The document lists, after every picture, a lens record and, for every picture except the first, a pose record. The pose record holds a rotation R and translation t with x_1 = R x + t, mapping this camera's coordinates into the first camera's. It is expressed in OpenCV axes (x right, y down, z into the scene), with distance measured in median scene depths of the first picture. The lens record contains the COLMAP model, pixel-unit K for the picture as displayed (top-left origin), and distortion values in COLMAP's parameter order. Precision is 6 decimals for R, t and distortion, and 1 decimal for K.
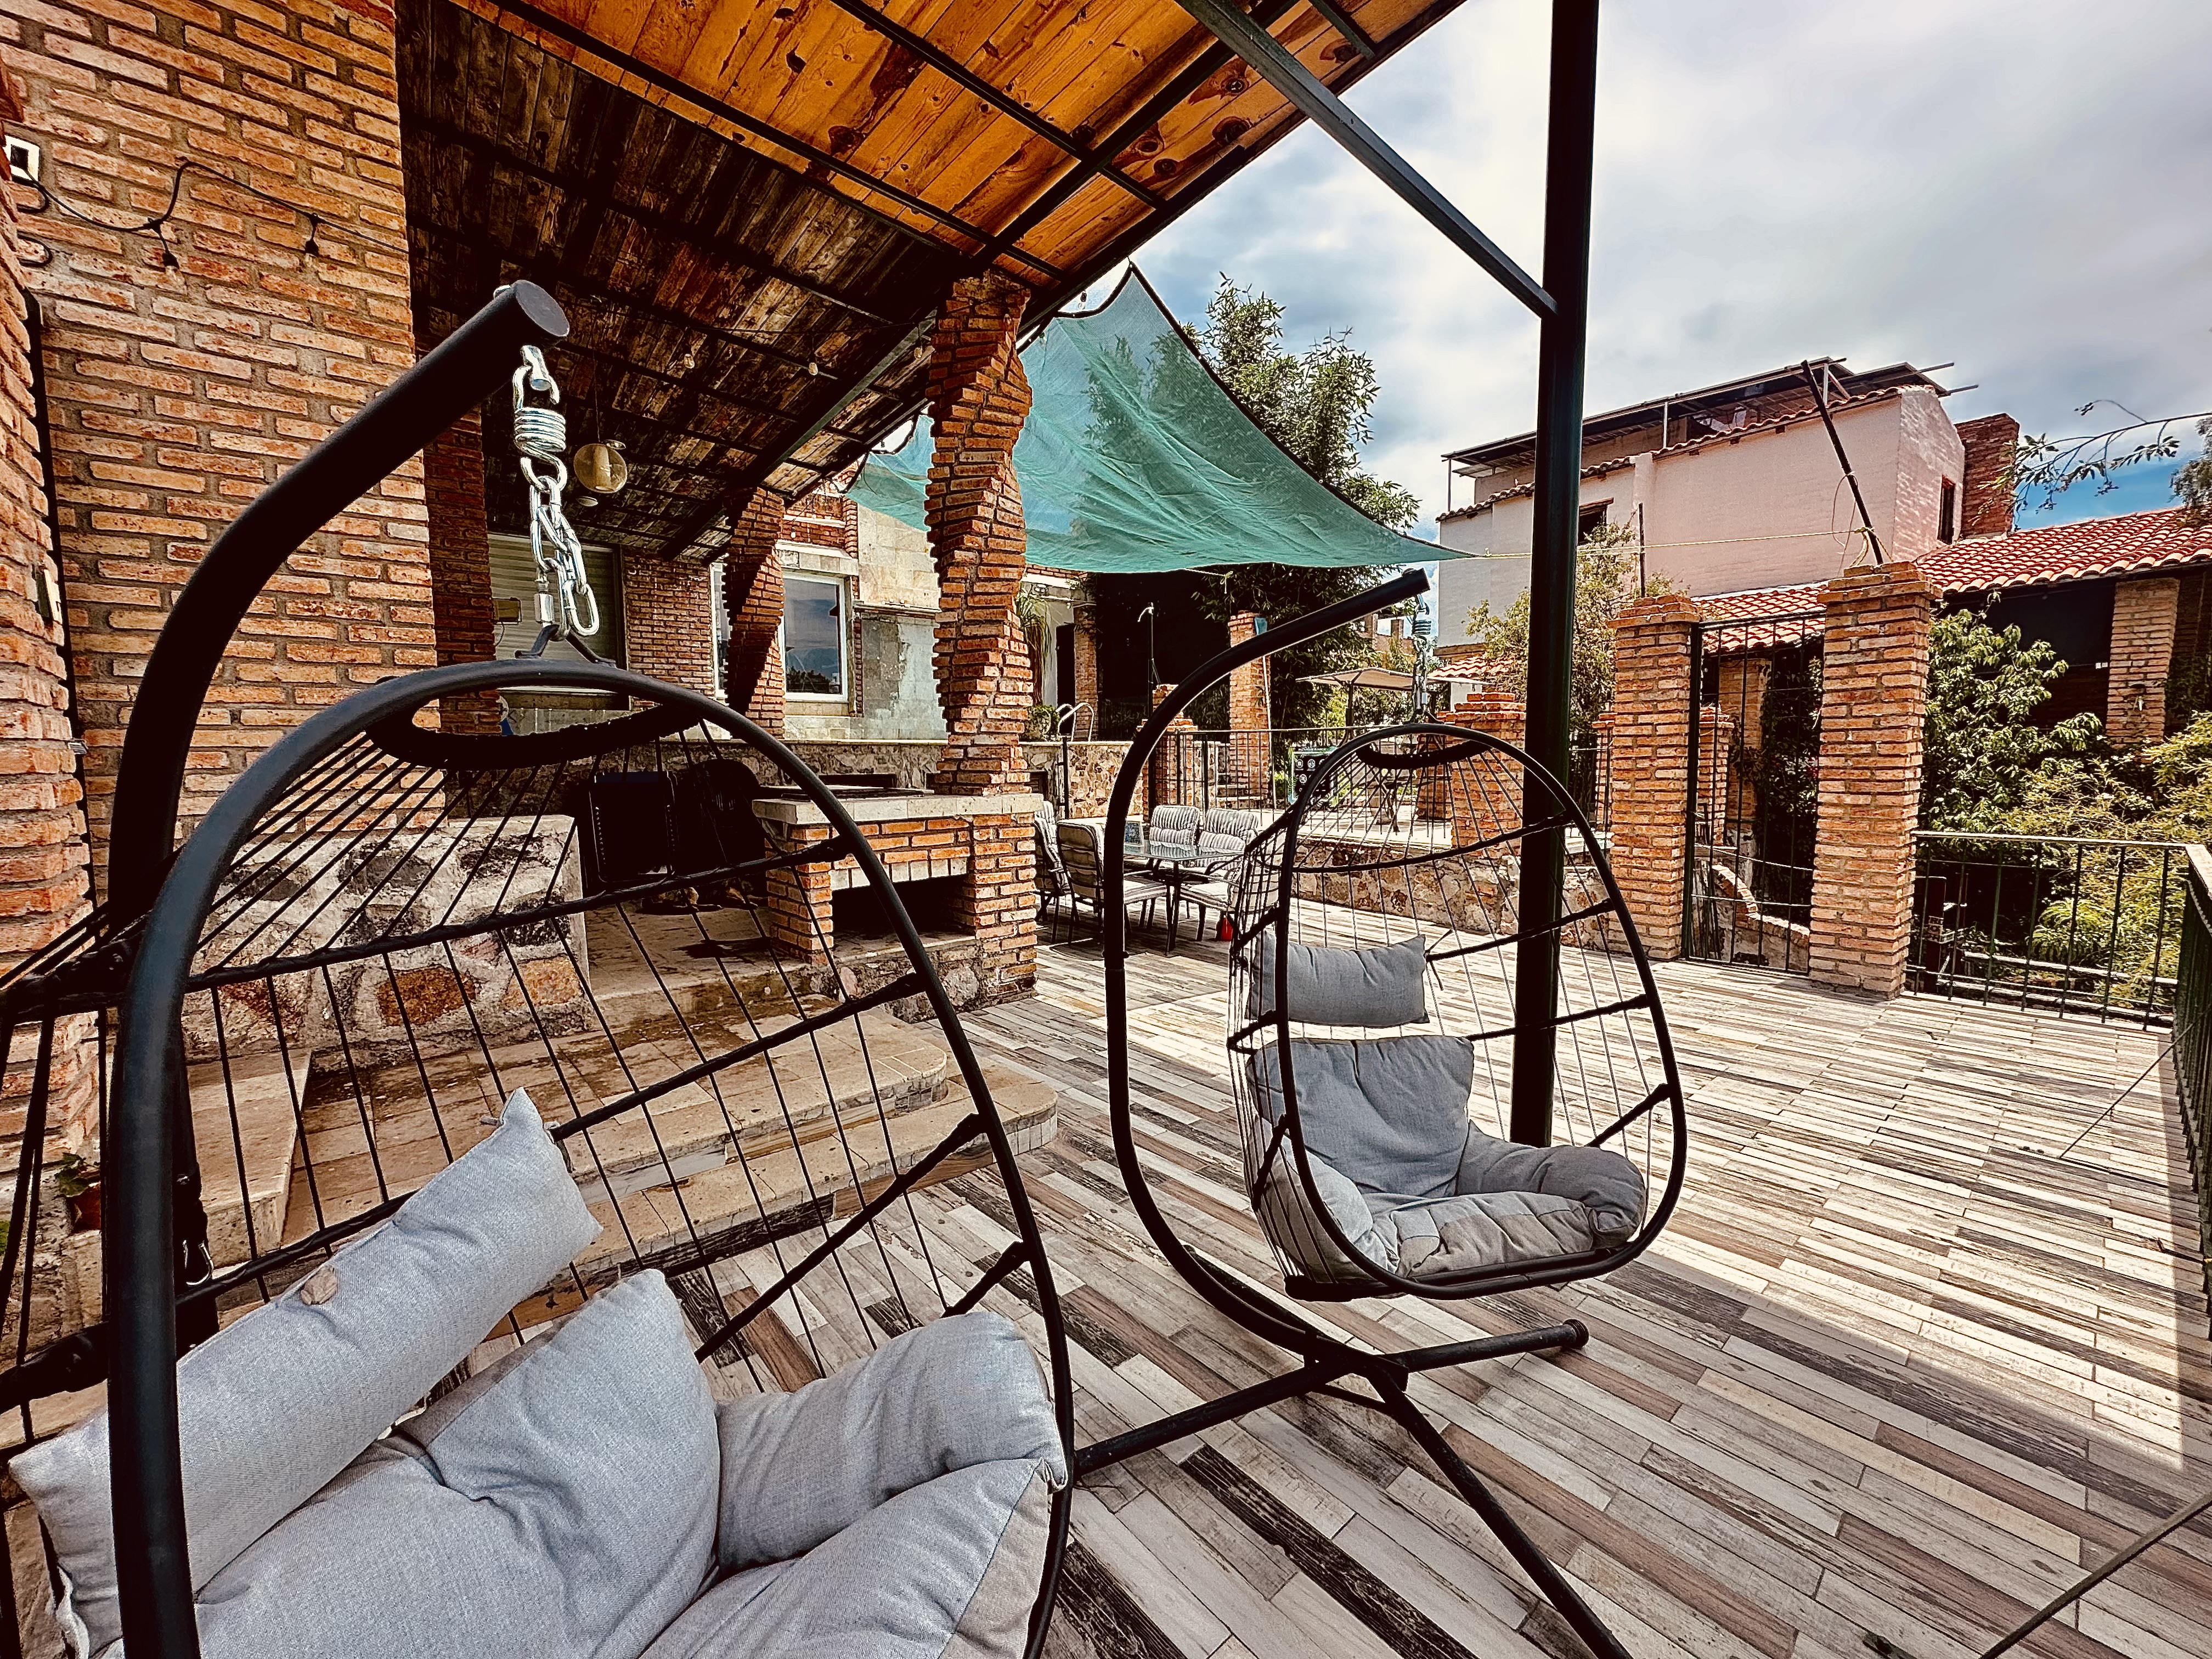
lens RADIAL K [[869.3, 0, 1093.2], [0, 869.3, 846.7], [0, 0, 1]] dist [-0.001121, 0.000728]
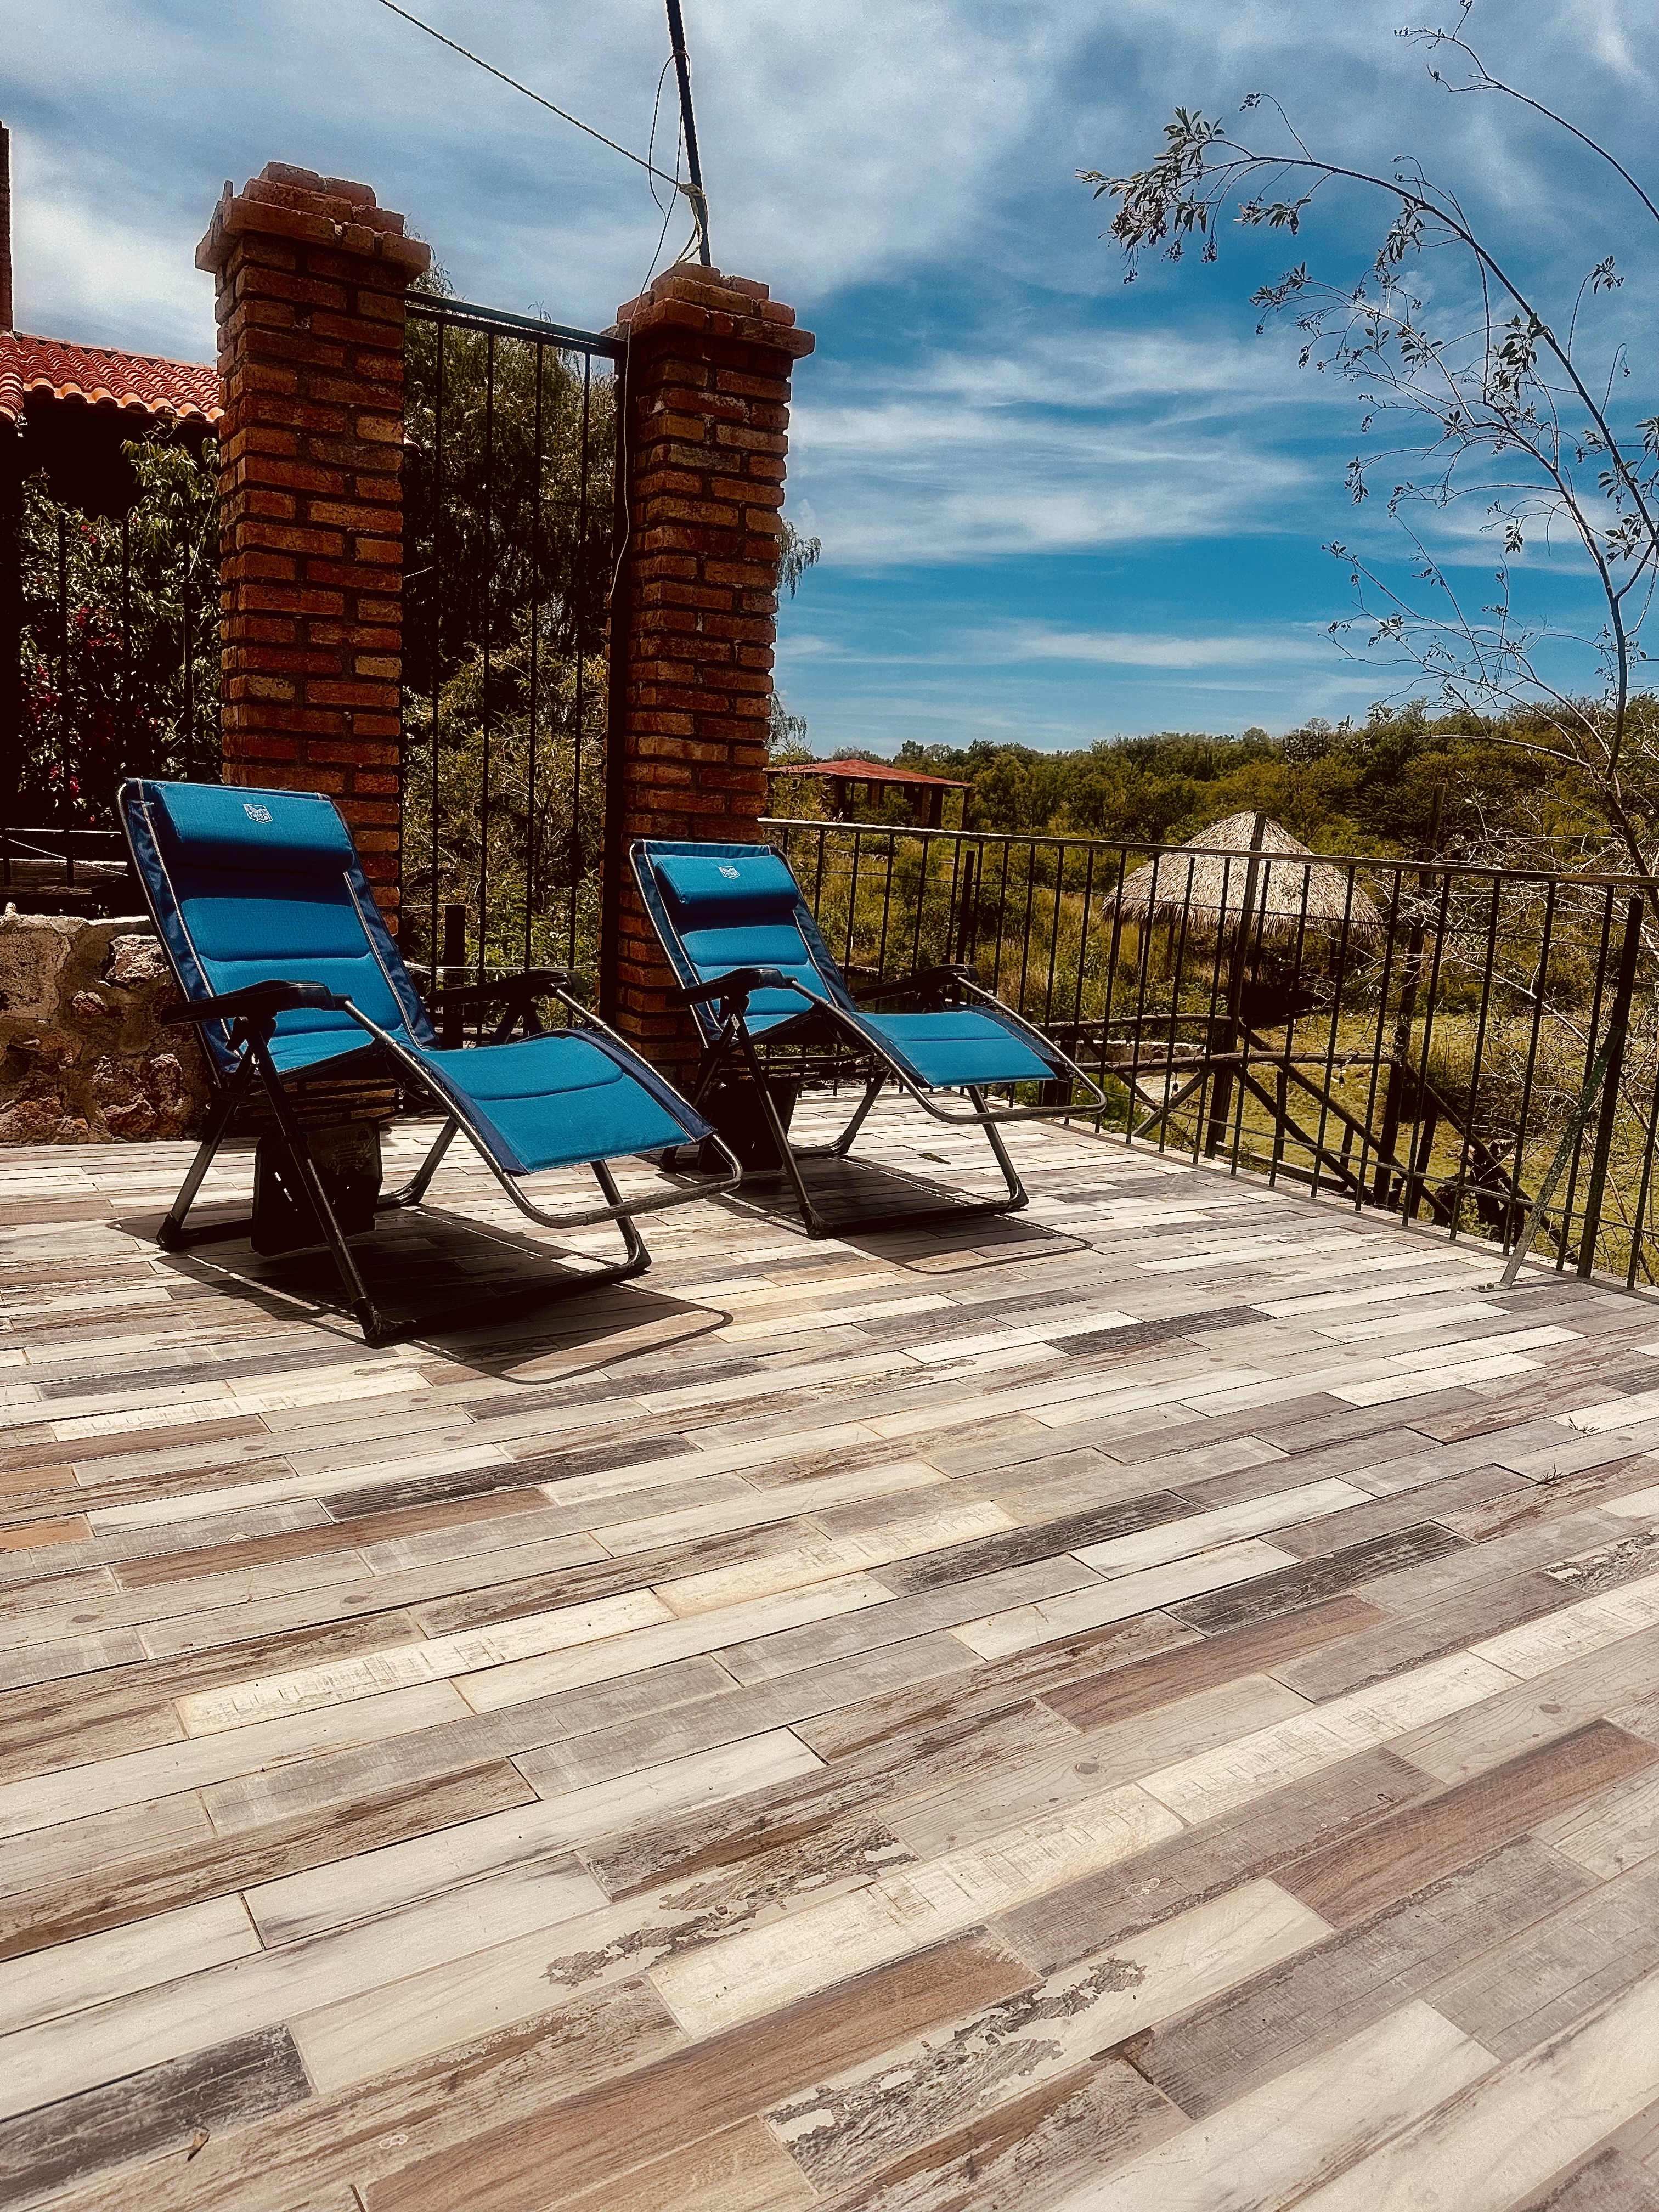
lens RADIAL K [[1555.2, 0, 812.0], [0, 1555.2, 1103.2], [0, 0, 1]] dist [0.049252, -0.043435]
pose [[0.131880, -0.173486, 0.975966, -0.052215], [0.027660, 0.984827, 0.171323, -0.003879], [-0.990880, 0.004402, 0.134677, 0.682631]]
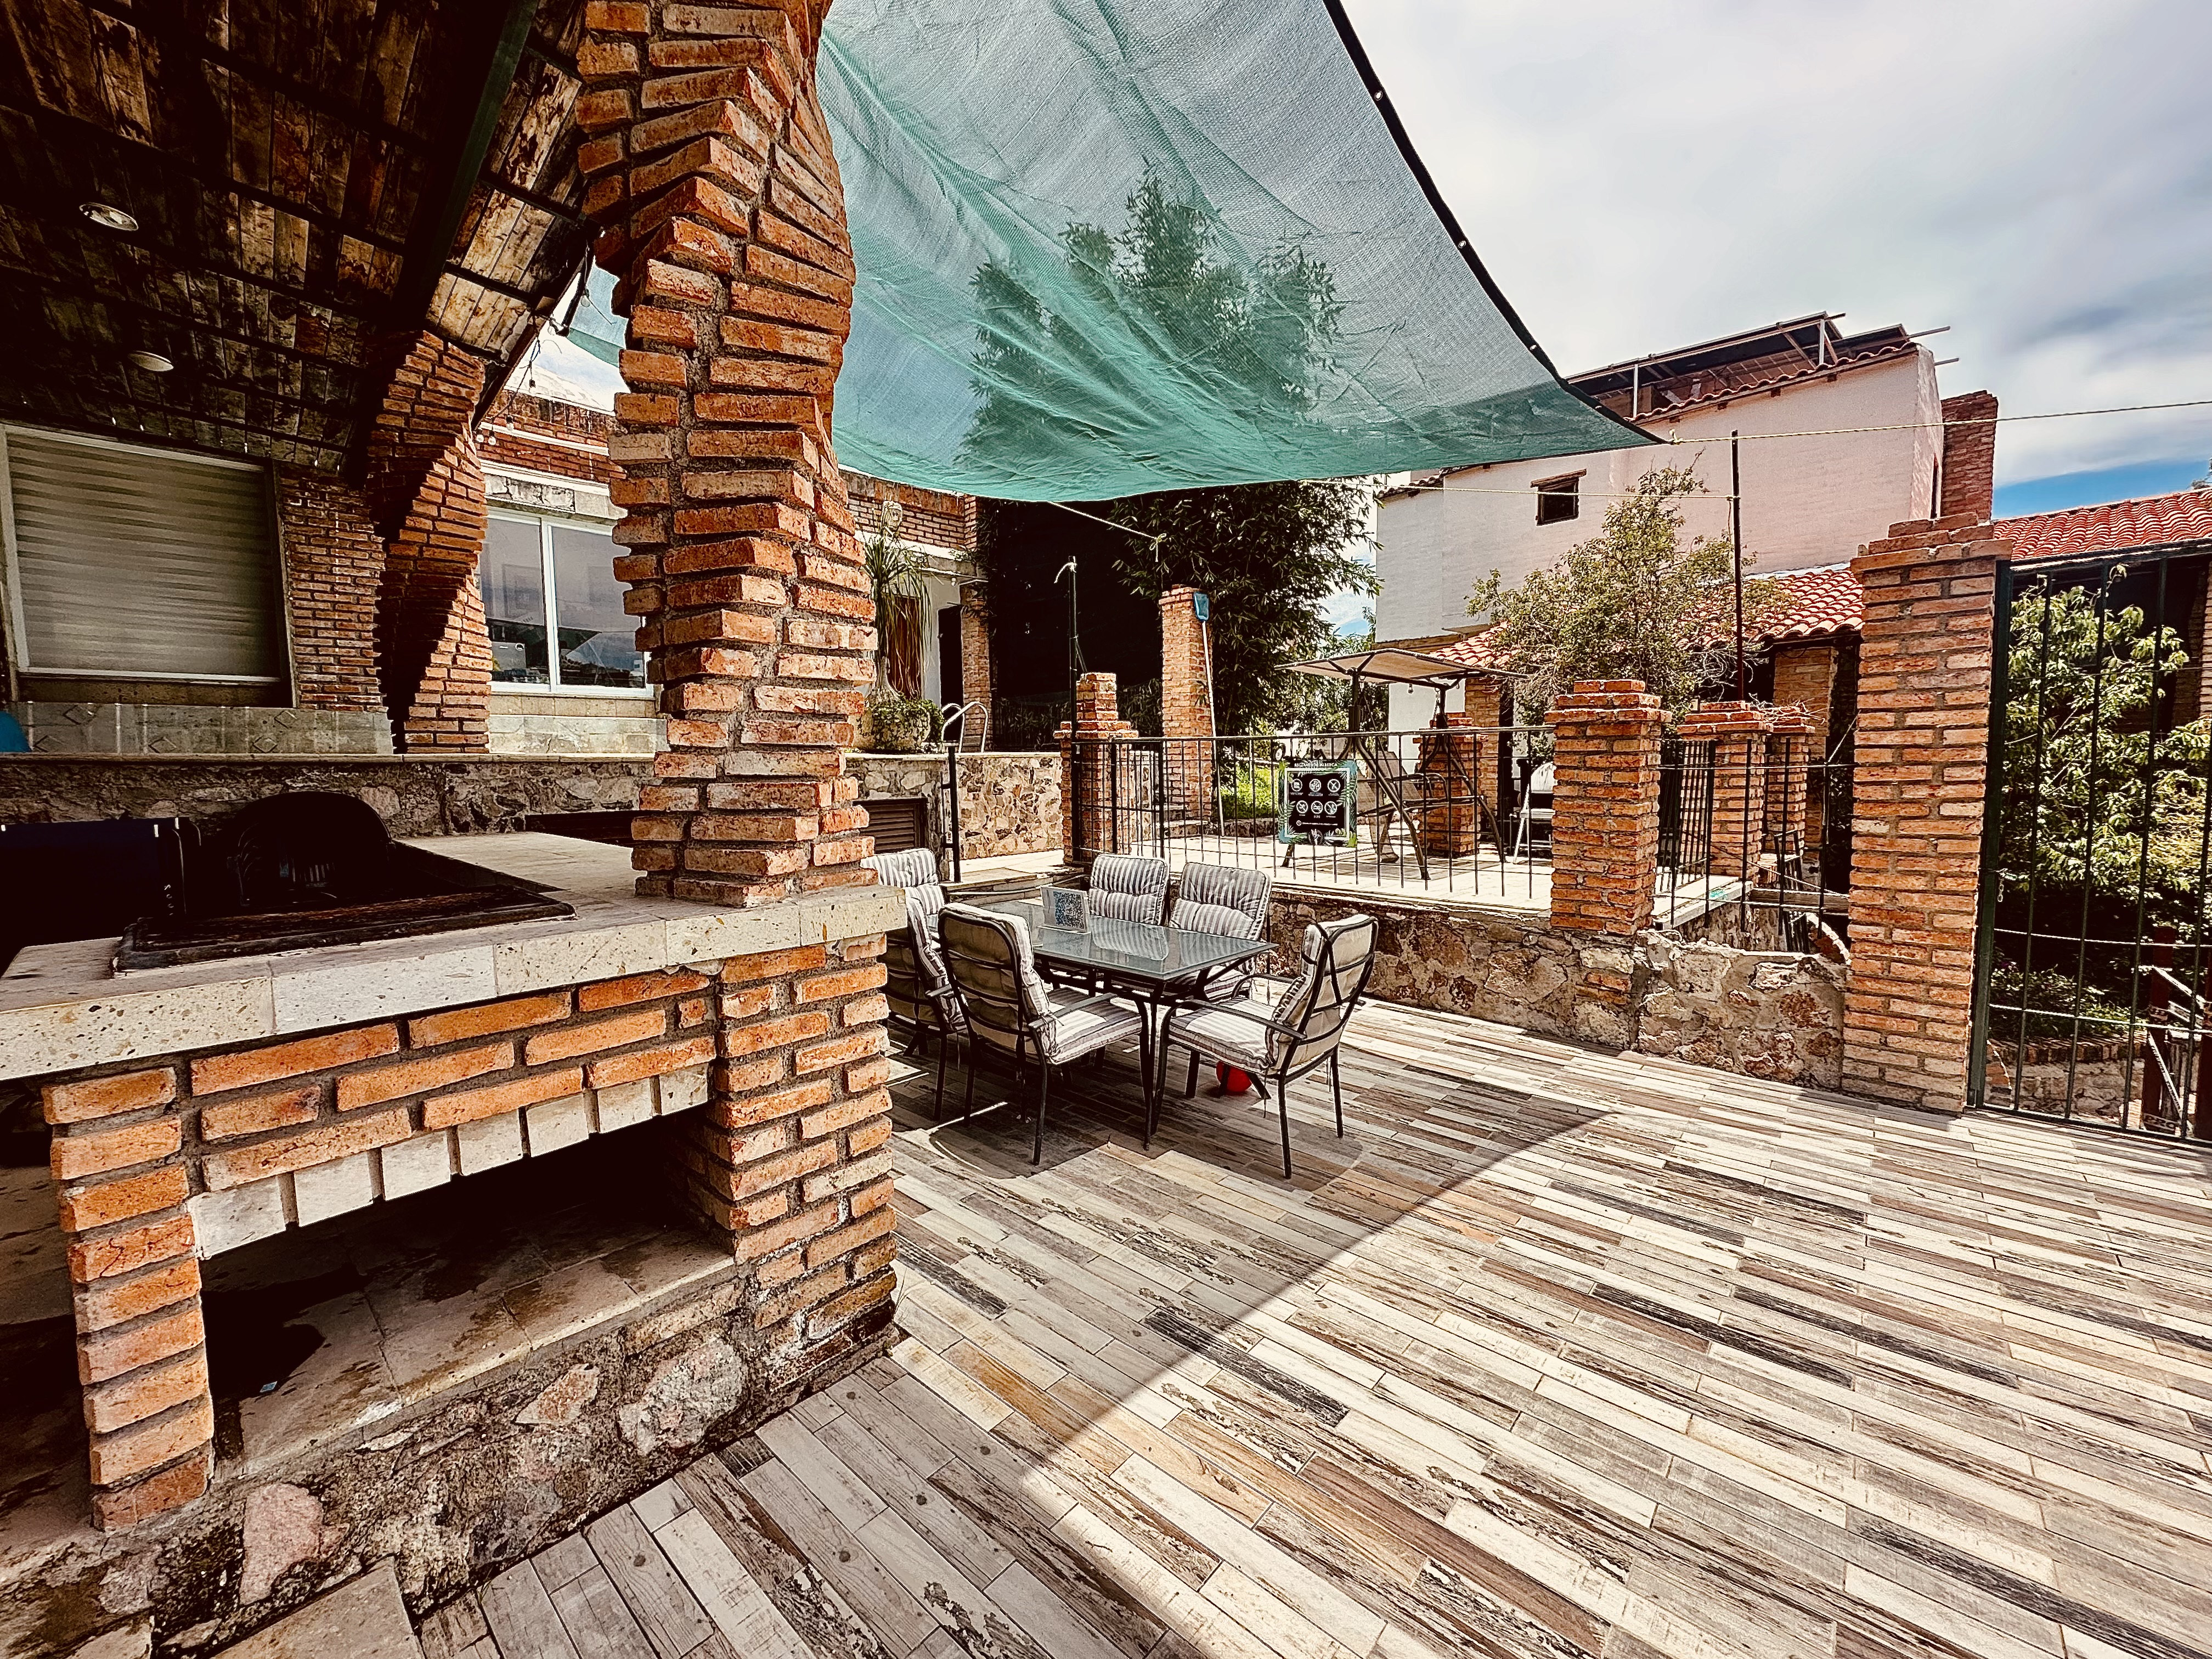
lens RADIAL K [[869.3, 0, 1088.5], [0, 869.3, 830.3], [0, 0, 1]] dist [-0.001121, 0.000728]
pose [[0.992220, -0.014070, 0.123703, -0.016790], [0.017067, 0.999585, -0.023197, -0.063635], [-0.123325, 0.025128, 0.992048, 0.461209]]
